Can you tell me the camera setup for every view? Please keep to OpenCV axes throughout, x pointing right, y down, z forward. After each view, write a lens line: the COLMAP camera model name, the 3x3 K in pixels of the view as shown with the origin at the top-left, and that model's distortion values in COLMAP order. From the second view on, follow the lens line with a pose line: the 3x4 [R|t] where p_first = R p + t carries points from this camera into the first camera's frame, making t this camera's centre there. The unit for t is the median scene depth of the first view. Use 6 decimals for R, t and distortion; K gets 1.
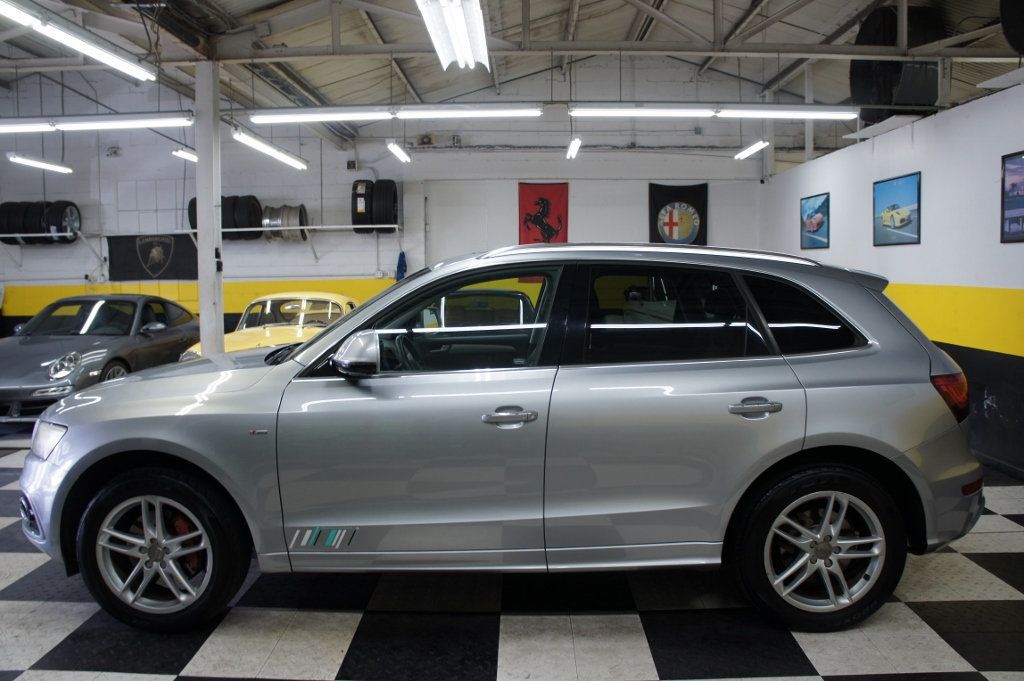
lens RADIAL K [[814.6, 0, 508.0], [0, 814.6, 331.1], [0, 0, 1]] dist [-0.180581, 0.134426]
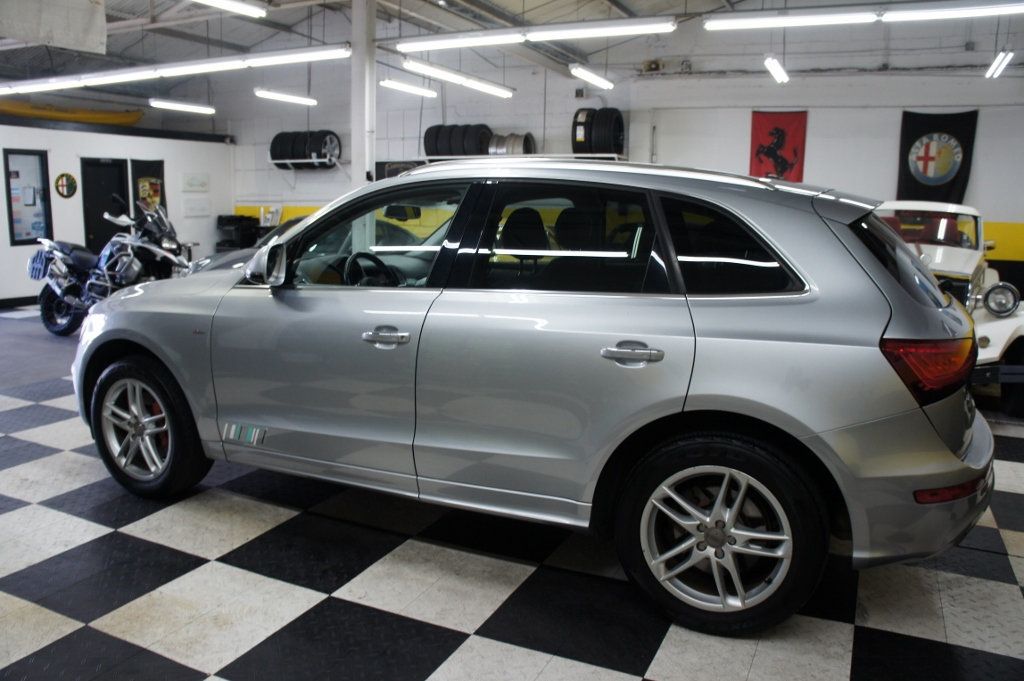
lens RADIAL K [[814.6, 0, 496.3], [0, 814.6, 330.8], [0, 0, 1]] dist [-0.180581, 0.134426]
pose [[0.907749, 0.087784, -0.410226, 0.454864], [-0.055380, 0.994379, 0.090240, 0.002227], [0.415841, -0.059197, 0.907508, 0.145132]]
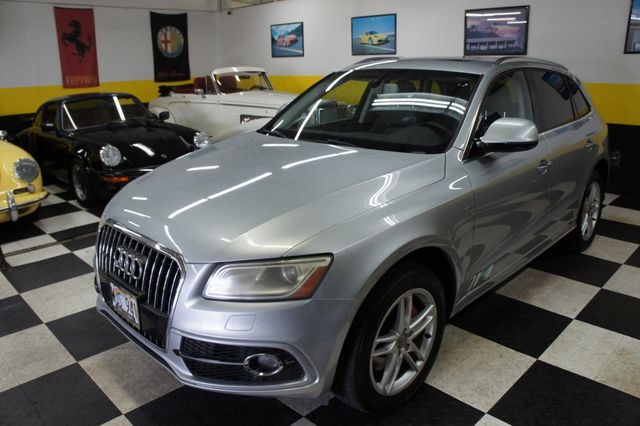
lens RADIAL K [[509.2, 0, 324.2], [0, 509.2, 200.8], [0, 0, 1]] dist [-0.180581, 0.134426]
pose [[0.689039, -0.192382, 0.698723, -0.869563], [0.067268, 0.976938, 0.202649, -0.048807], [-0.721595, -0.092631, 0.686090, 0.550106]]
